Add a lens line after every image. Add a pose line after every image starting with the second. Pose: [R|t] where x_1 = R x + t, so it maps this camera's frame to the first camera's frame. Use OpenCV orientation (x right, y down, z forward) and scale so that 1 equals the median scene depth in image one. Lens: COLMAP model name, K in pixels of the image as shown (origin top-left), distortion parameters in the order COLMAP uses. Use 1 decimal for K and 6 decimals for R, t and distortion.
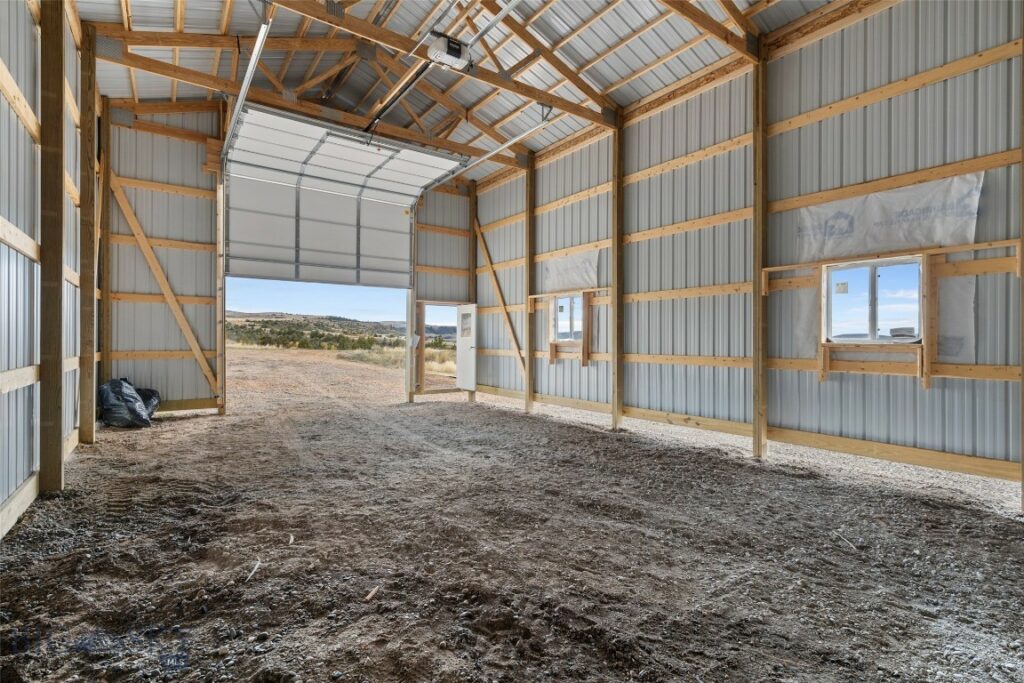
lens RADIAL K [[481.6, 0, 515.6], [0, 481.6, 339.2], [0, 0, 1]] dist [-0.001624, 0.000019]
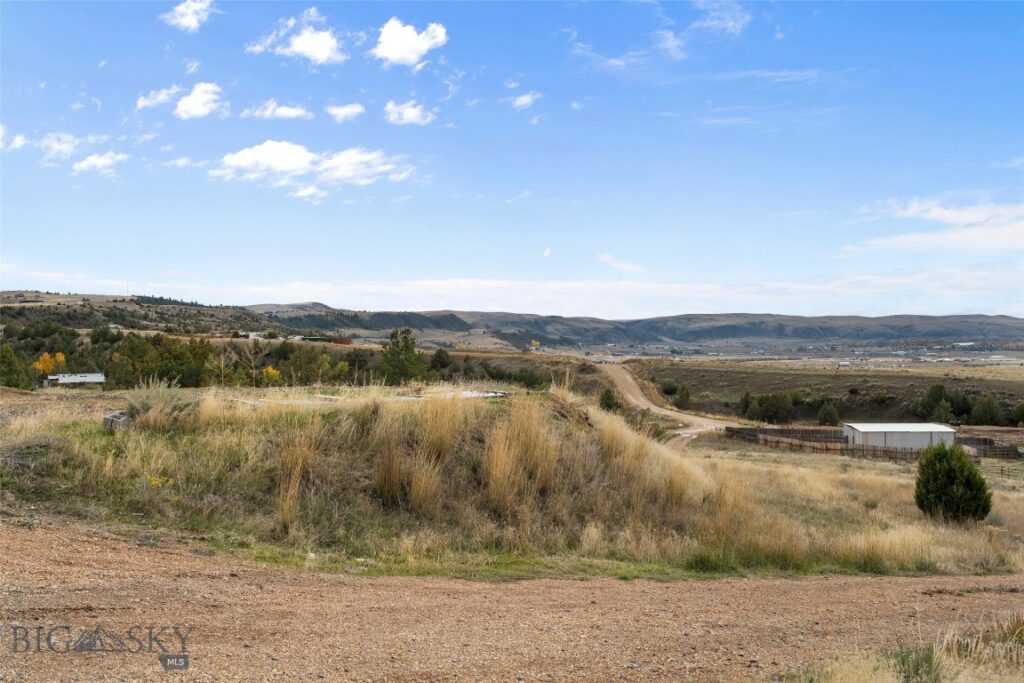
lens RADIAL K [[1021.1, 0, 519.0], [0, 1021.1, 339.0], [0, 0, 1]] dist [-0.032812, 0.000000]
pose [[0.999632, -0.022906, -0.014505, -0.162383], [0.022940, 0.999734, 0.002239, -0.000806], [0.014450, -0.002570, 0.999892, 0.671709]]
